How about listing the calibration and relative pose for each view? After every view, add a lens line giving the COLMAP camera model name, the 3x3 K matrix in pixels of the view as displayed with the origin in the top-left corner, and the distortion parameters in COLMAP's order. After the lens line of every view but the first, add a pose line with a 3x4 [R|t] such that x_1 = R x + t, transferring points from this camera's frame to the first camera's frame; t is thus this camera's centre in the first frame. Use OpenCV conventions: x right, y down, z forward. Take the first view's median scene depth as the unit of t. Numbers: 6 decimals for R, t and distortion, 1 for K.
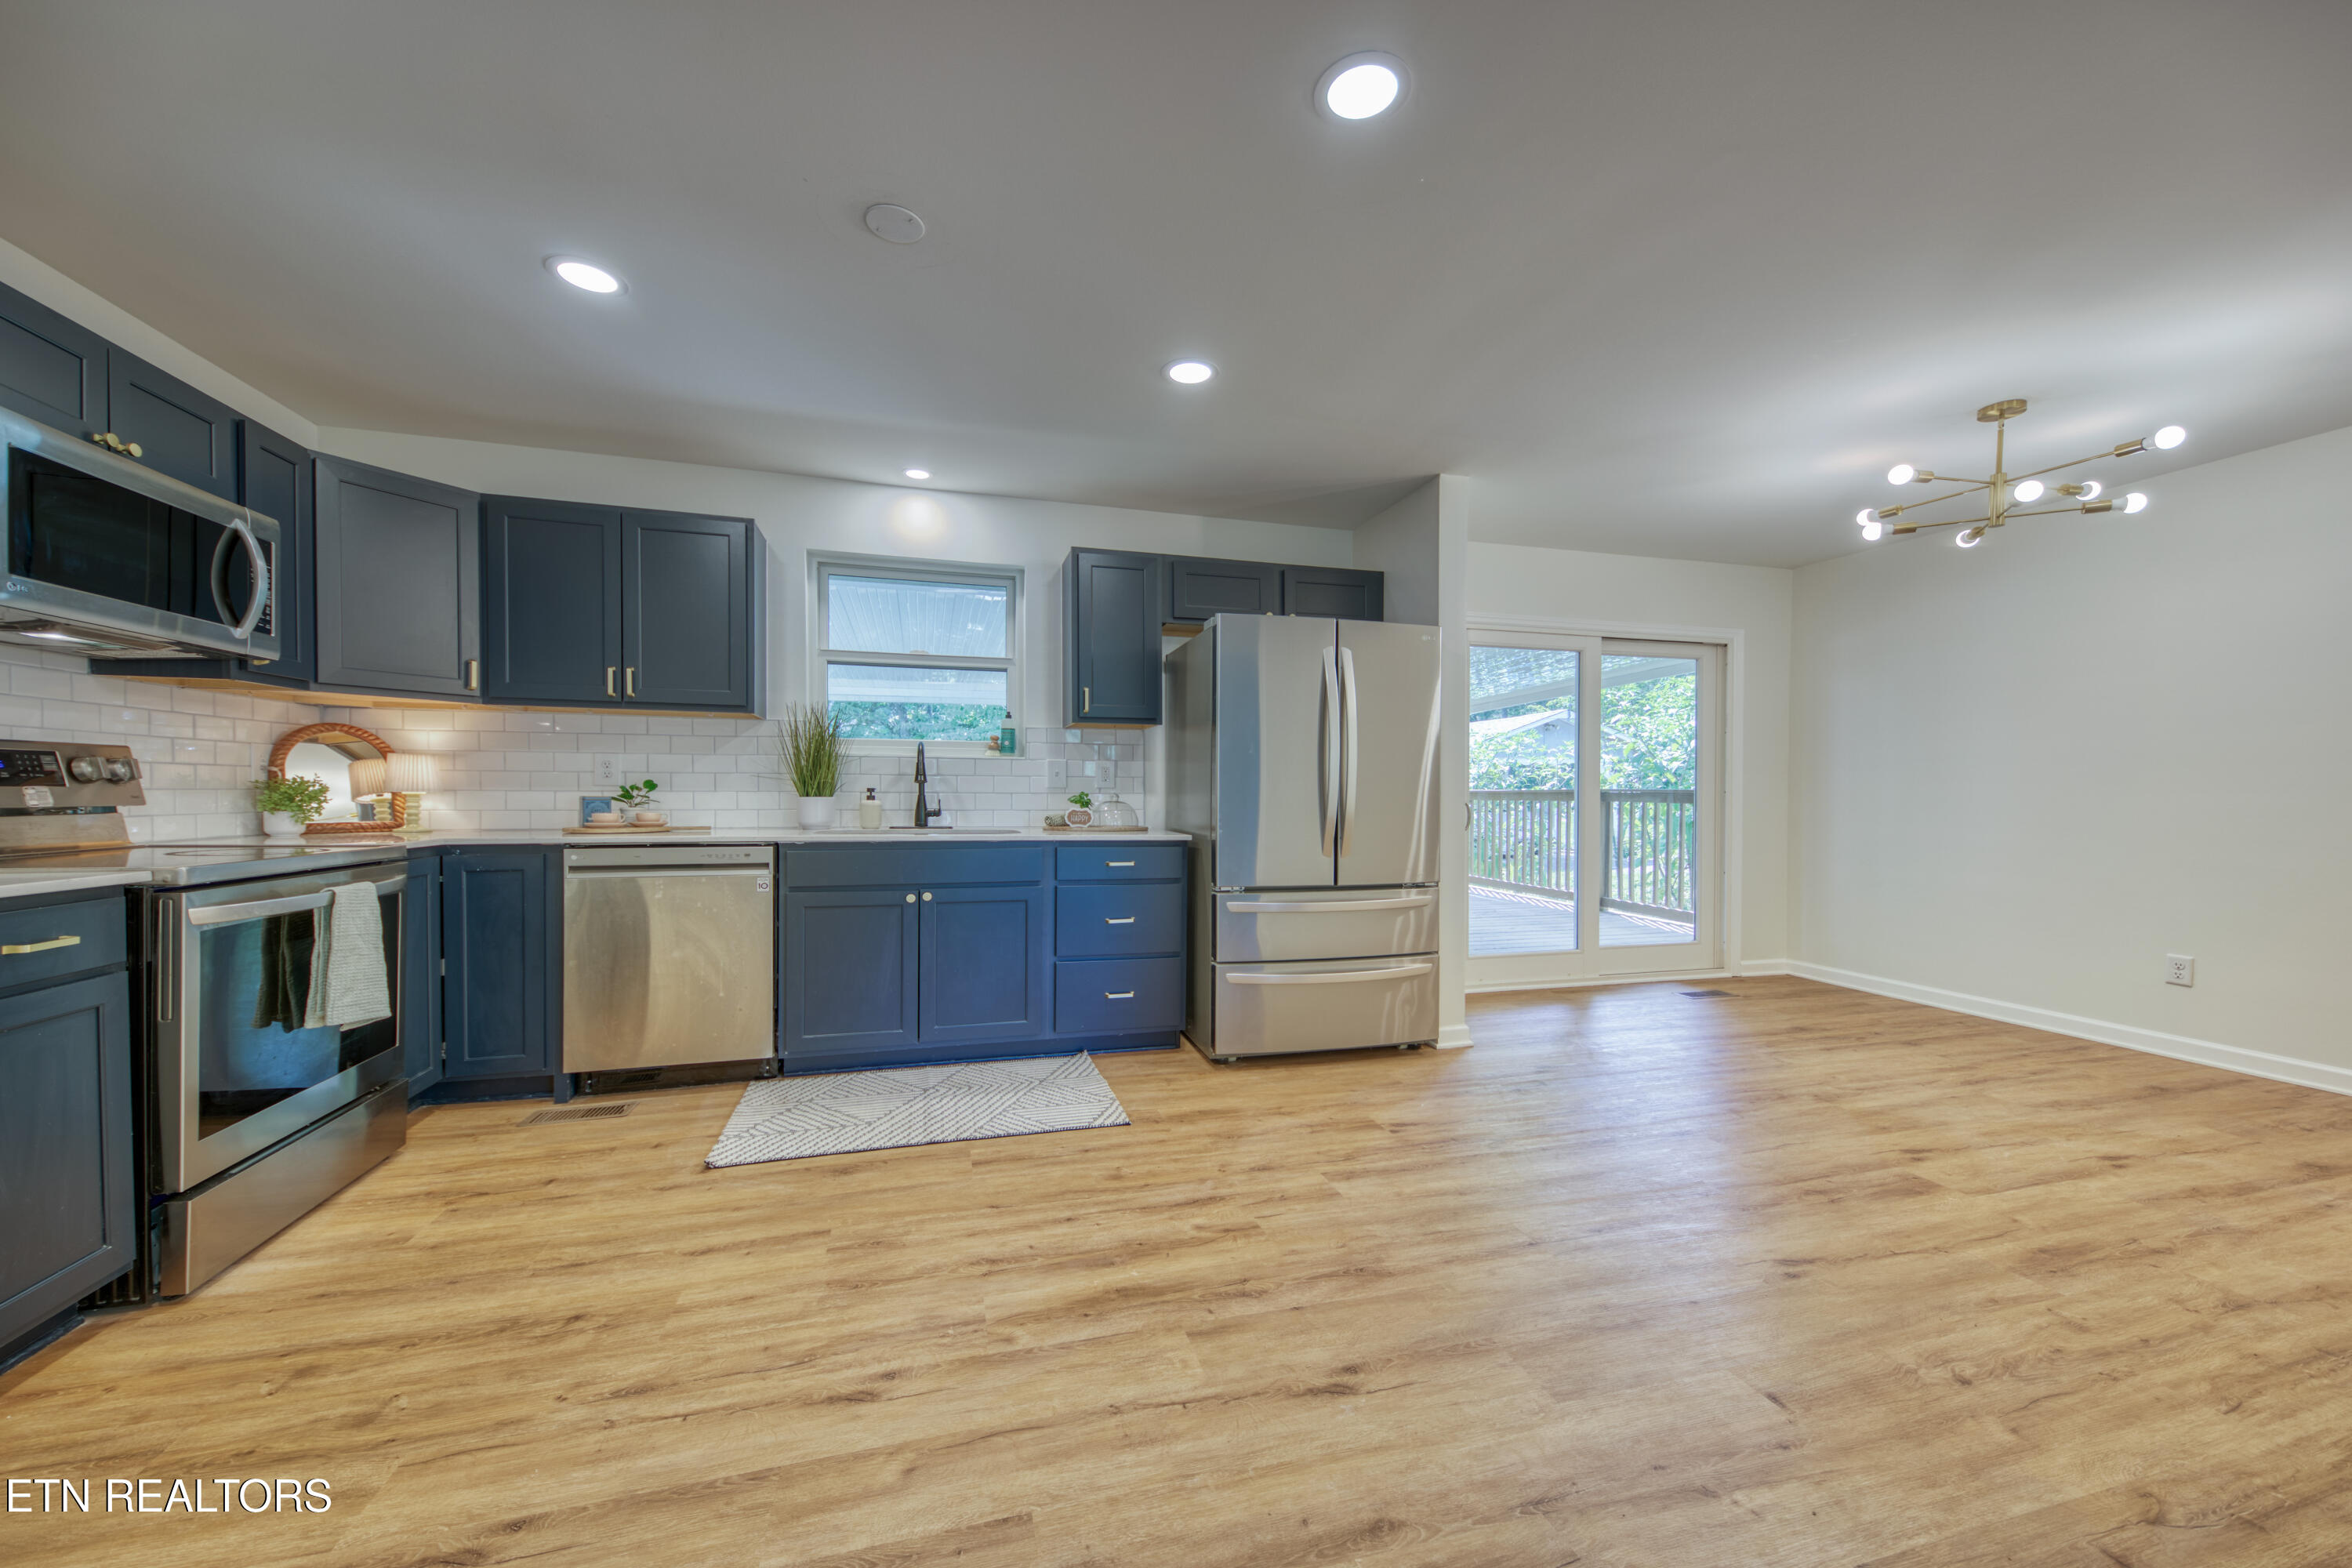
lens RADIAL K [[787.2, 0, 1124.8], [0, 787.2, 801.4], [0, 0, 1]] dist [0.017065, -0.005237]
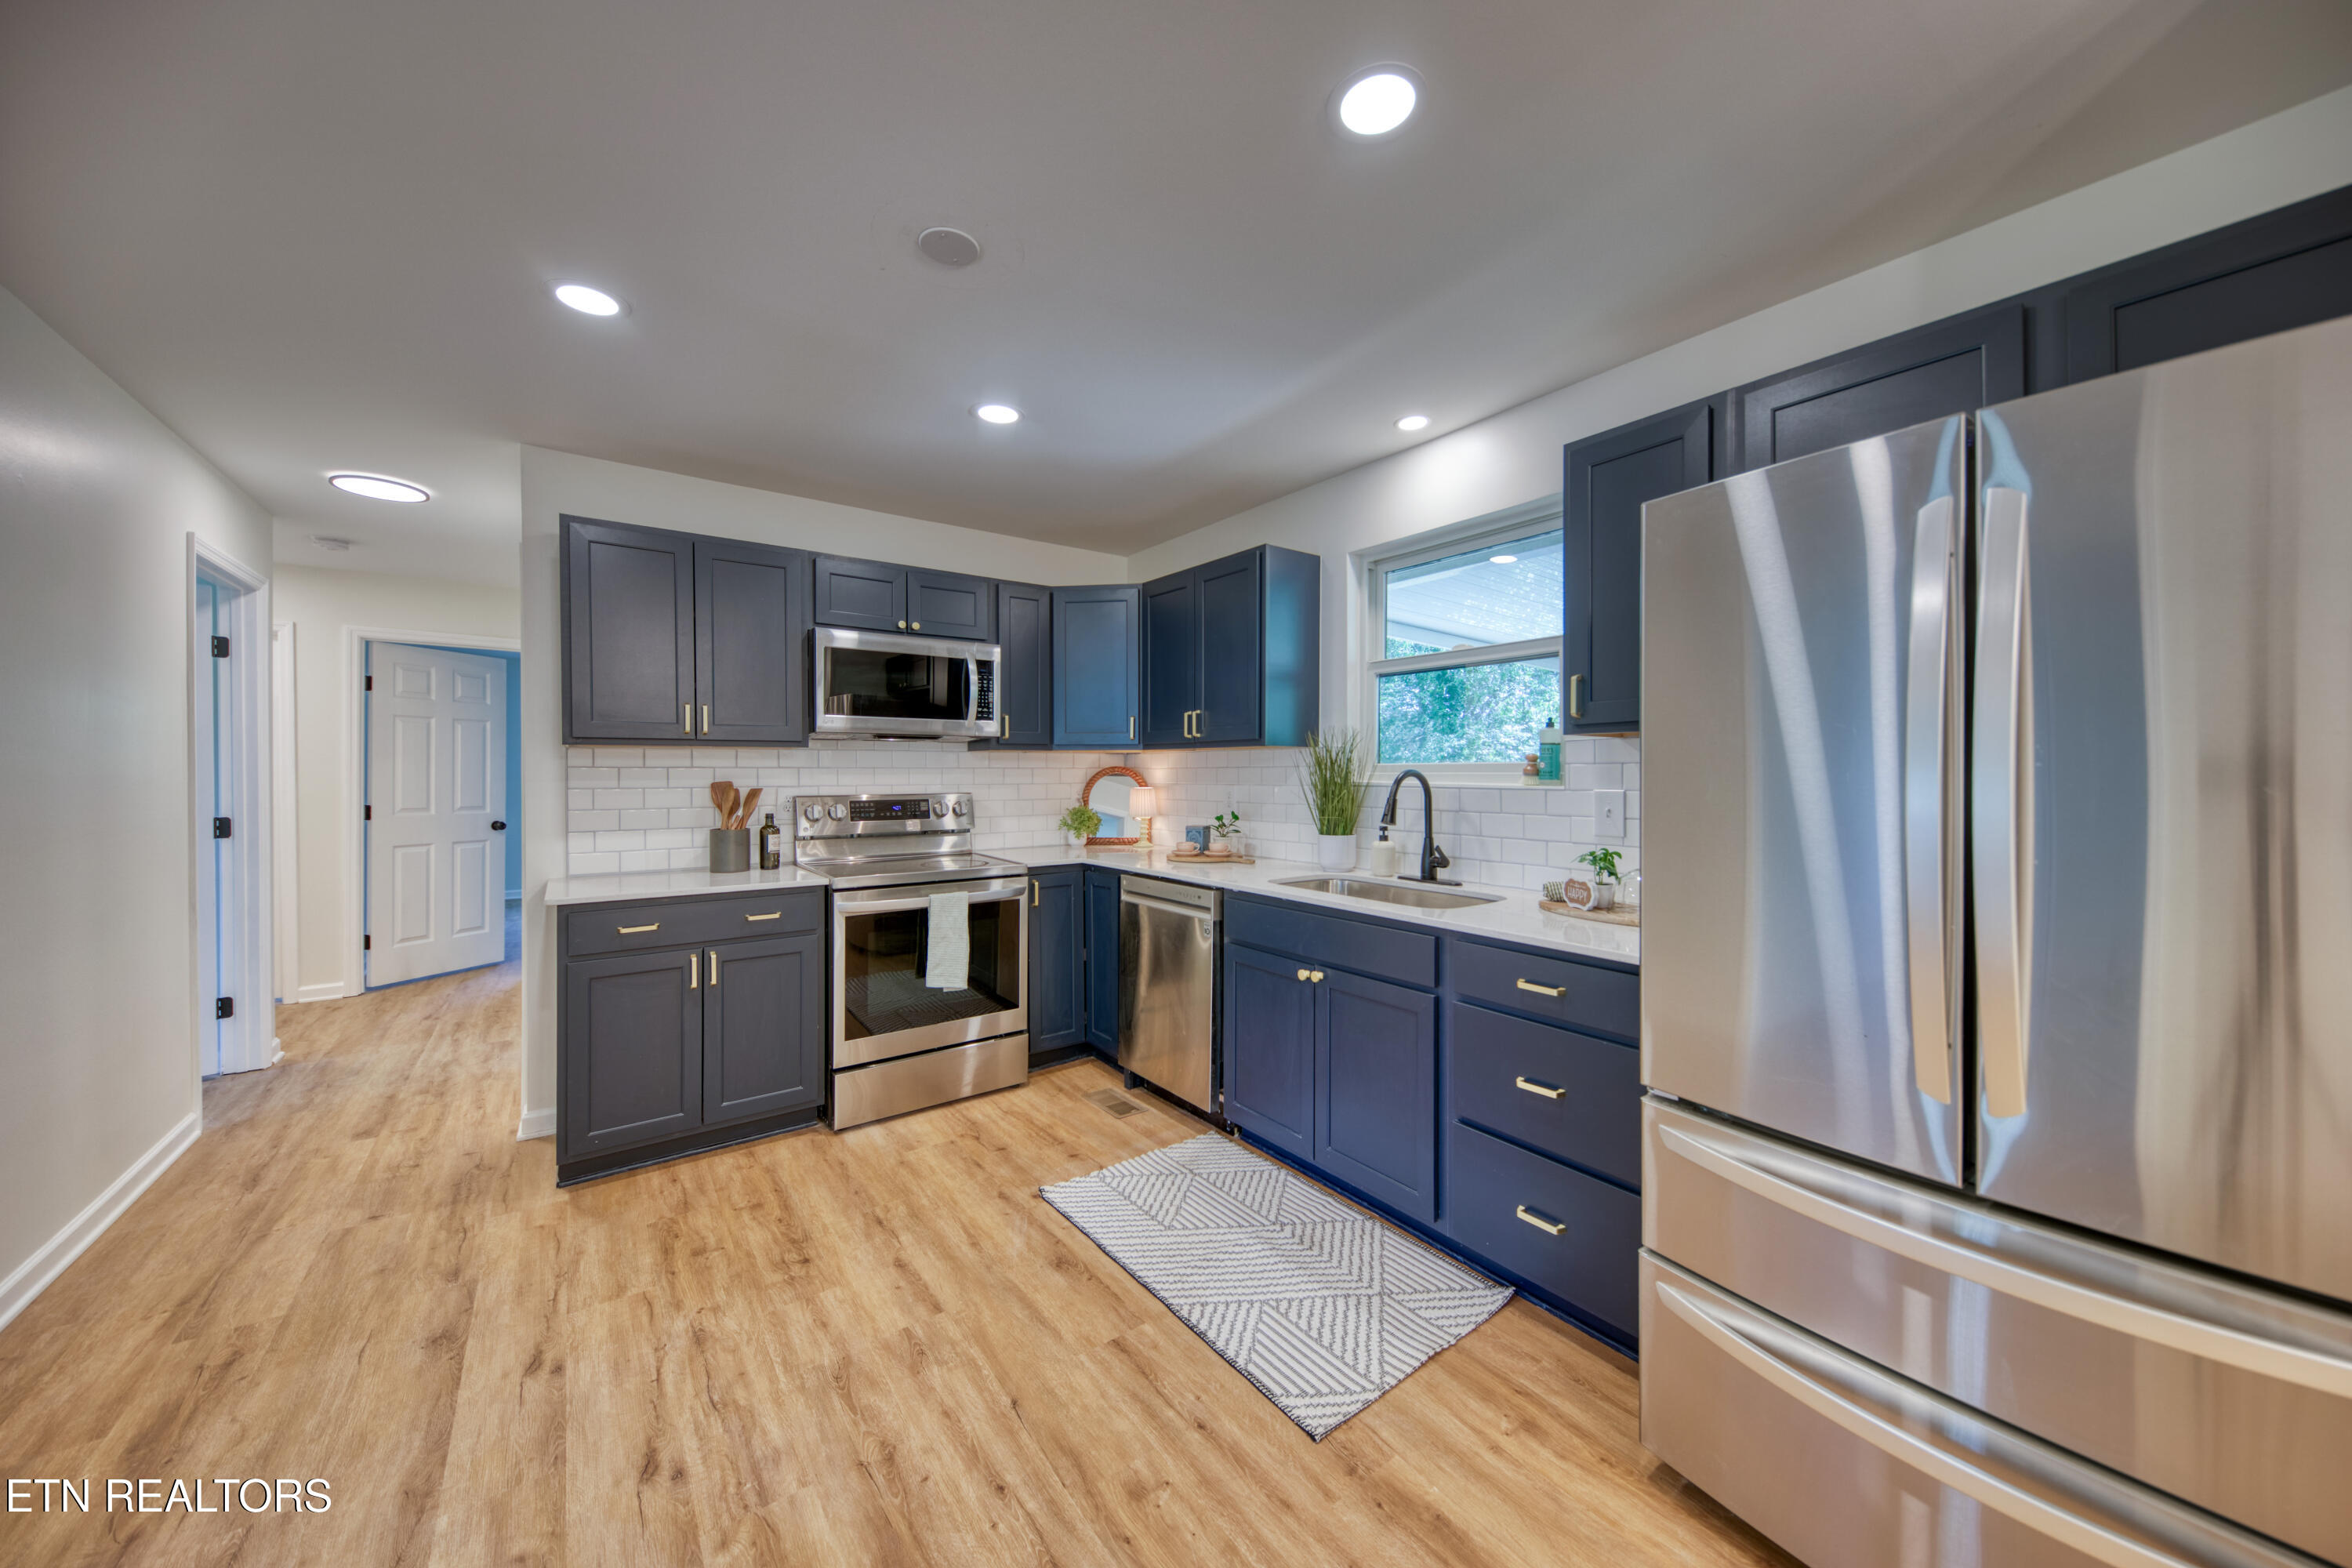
lens RADIAL K [[855.4, 0, 1262.2], [0, 855.4, 768.0], [0, 0, 1]] dist [0.012415, -0.000212]
pose [[0.427353, -0.010663, -0.904022, 0.540826], [-0.002166, 0.999916, -0.012818, -0.082121], [0.904082, 0.007436, 0.427293, 0.636447]]
